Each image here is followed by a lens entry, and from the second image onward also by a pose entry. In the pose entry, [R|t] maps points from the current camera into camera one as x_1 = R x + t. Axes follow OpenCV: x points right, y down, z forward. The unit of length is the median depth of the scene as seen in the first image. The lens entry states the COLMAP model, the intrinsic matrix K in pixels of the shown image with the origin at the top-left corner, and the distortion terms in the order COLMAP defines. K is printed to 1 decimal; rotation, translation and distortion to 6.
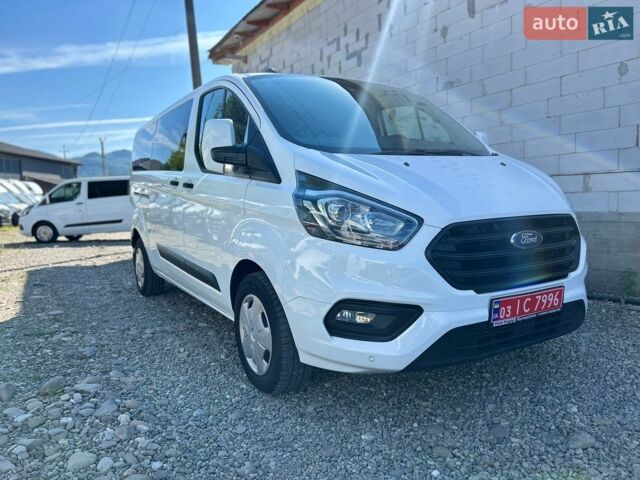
lens RADIAL K [[483.4, 0, 322.5], [0, 483.4, 239.6], [0, 0, 1]] dist [0.053315, -0.061447]
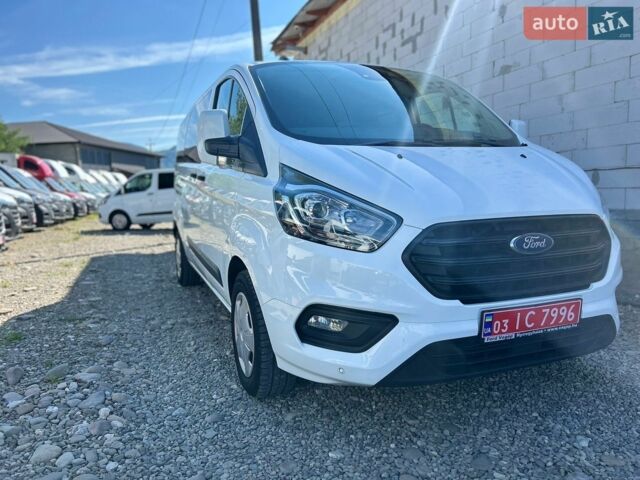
lens RADIAL K [[483.4, 0, 323.4], [0, 483.4, 239.3], [0, 0, 1]] dist [0.053315, -0.061447]
pose [[0.988031, 0.024417, -0.152312, 0.161642], [-0.021956, 0.999600, 0.017820, -0.013276], [0.152686, -0.014263, 0.988172, 0.077771]]
